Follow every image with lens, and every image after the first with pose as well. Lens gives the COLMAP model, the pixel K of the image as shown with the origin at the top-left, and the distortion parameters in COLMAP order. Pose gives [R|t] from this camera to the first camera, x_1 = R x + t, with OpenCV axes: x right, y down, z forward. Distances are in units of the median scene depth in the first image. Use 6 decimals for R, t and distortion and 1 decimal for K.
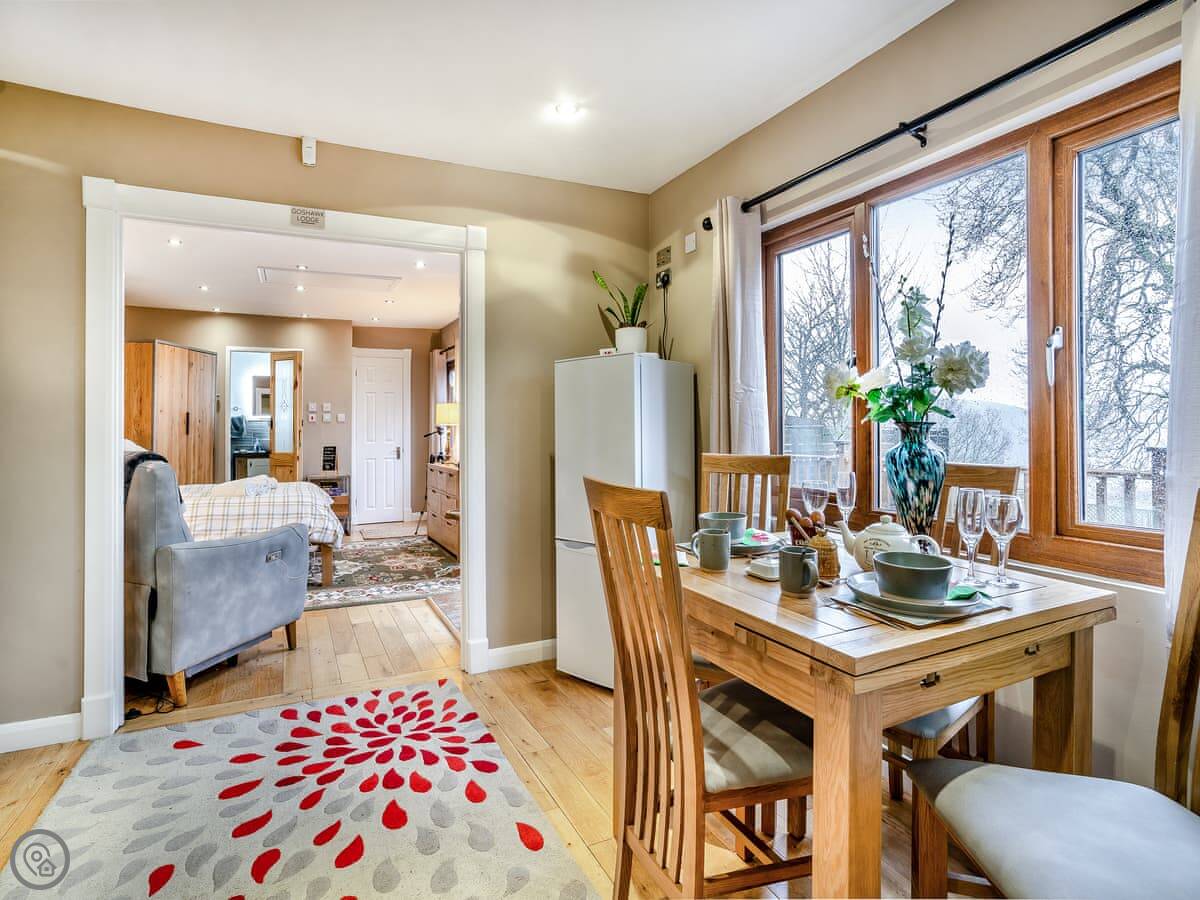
lens RADIAL K [[616.0, 0, 528.8], [0, 616.0, 427.0], [0, 0, 1]] dist [-0.029384, 0.028305]
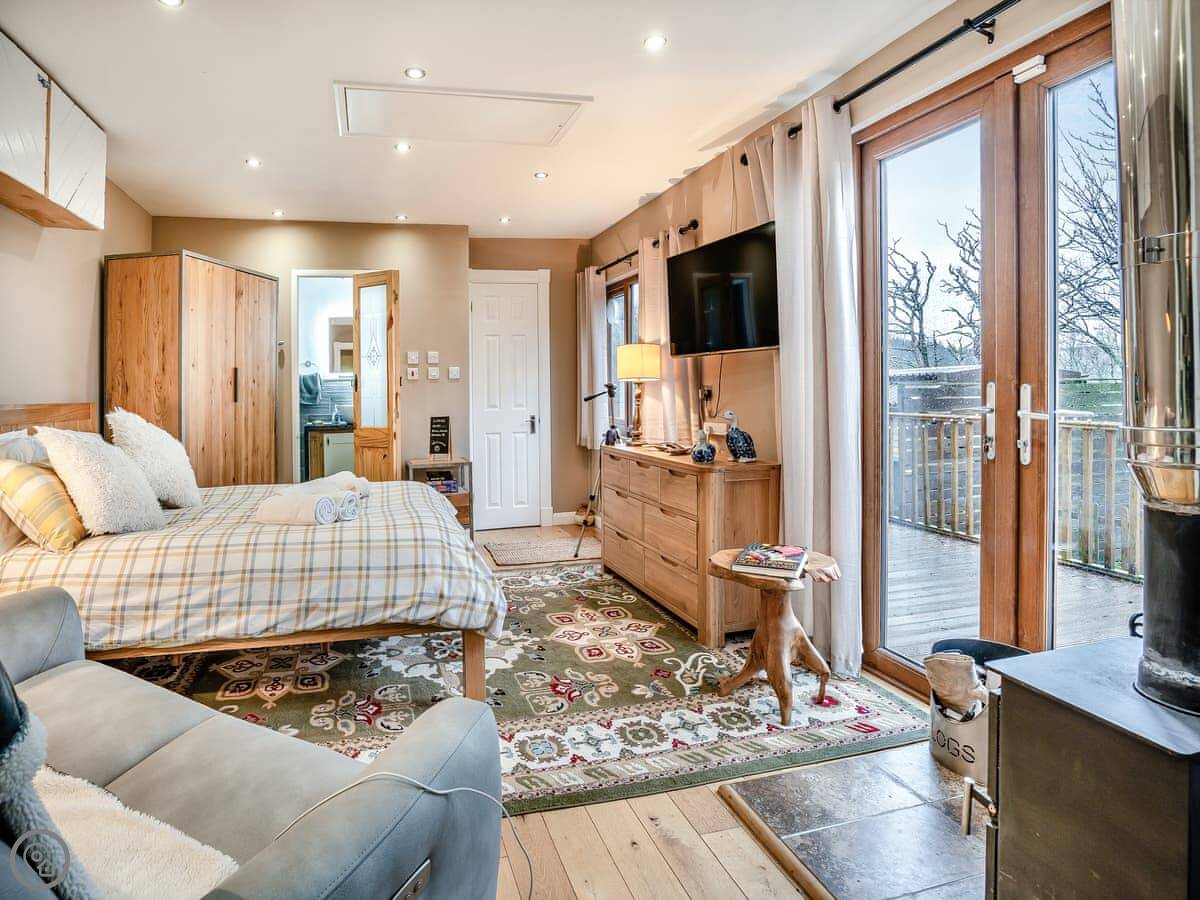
lens RADIAL K [[624.6, 0, 462.3], [0, 624.6, 390.5], [0, 0, 1]] dist [-0.054839, -0.000022]
pose [[0.976404, -0.011306, -0.215655, -0.402799], [0.012934, 0.999898, 0.006137, -0.000697], [0.215563, -0.008782, 0.976450, 0.912304]]
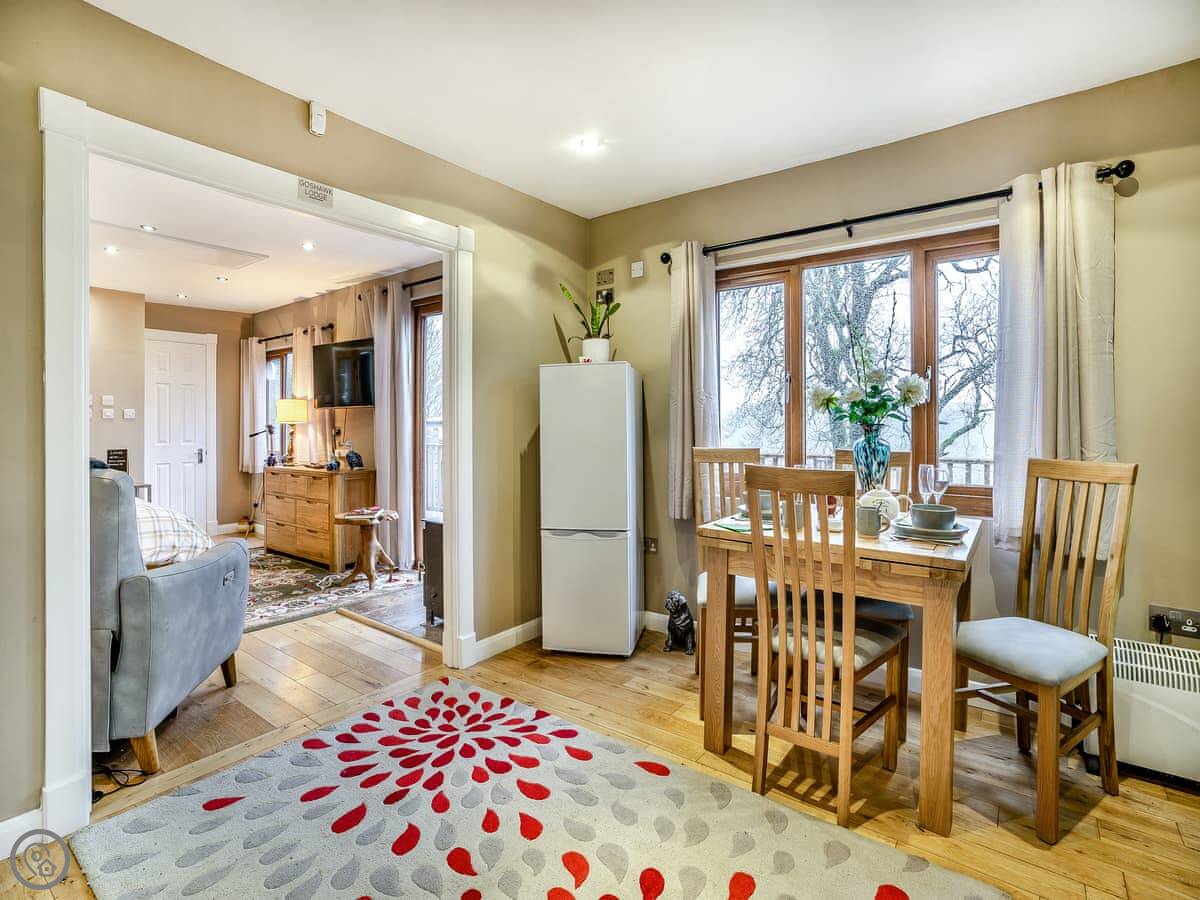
lens RADIAL K [[615.7, 0, 592.5], [0, 615.7, 428.3], [0, 0, 1]] dist [-0.033738, 0.017804]
pose [[0.863918, -0.001565, 0.503629, -0.484219], [-0.000504, 0.999992, 0.003971, 0.000597], [-0.503632, -0.003684, 0.863911, 0.022638]]
